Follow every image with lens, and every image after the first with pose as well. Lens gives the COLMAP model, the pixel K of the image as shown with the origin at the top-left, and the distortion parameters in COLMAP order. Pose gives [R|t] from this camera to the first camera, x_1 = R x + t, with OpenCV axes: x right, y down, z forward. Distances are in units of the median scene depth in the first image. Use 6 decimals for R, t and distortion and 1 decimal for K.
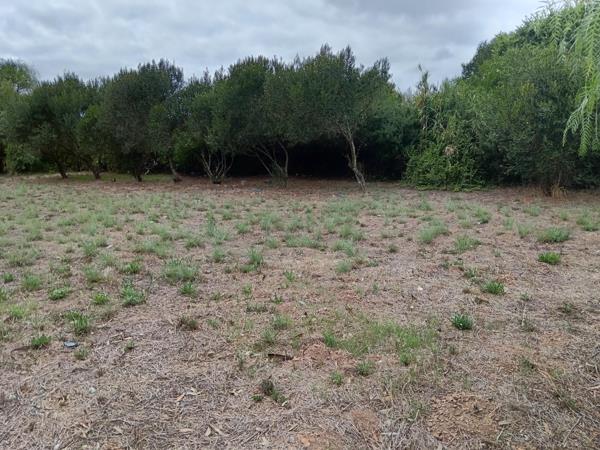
lens RADIAL K [[454.4, 0, 304.6], [0, 454.4, 222.2], [0, 0, 1]] dist [-0.014047, -0.000411]
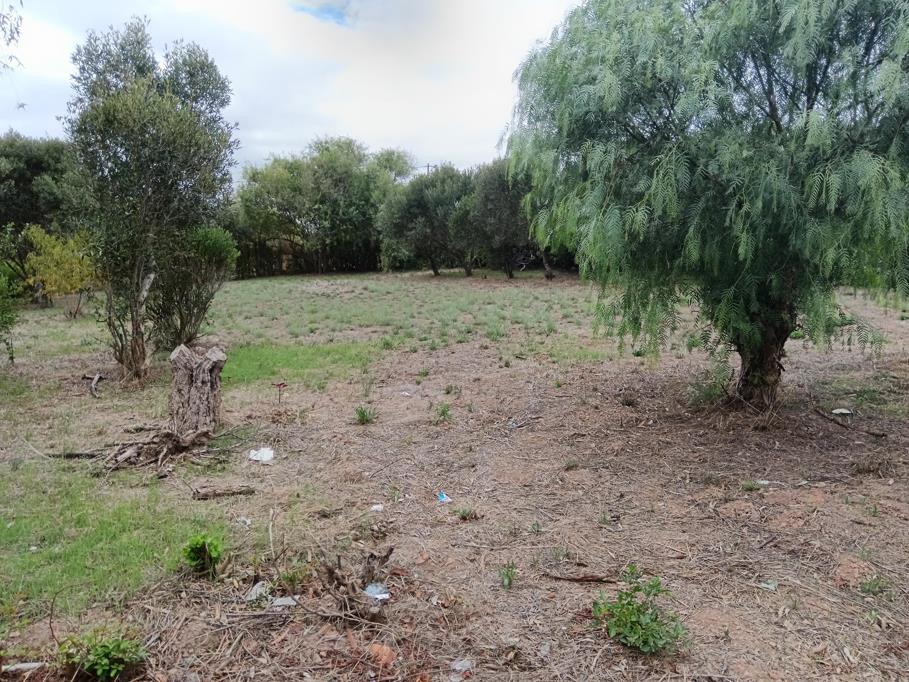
lens RADIAL K [[688.4, 0, 453.5], [0, 688.4, 345.3], [0, 0, 1]] dist [-0.014047, -0.000411]
pose [[0.892862, 0.038387, -0.448691, 0.145222], [-0.037923, 0.999230, 0.010022, 0.032225], [0.448730, 0.008067, 0.893631, -0.254421]]
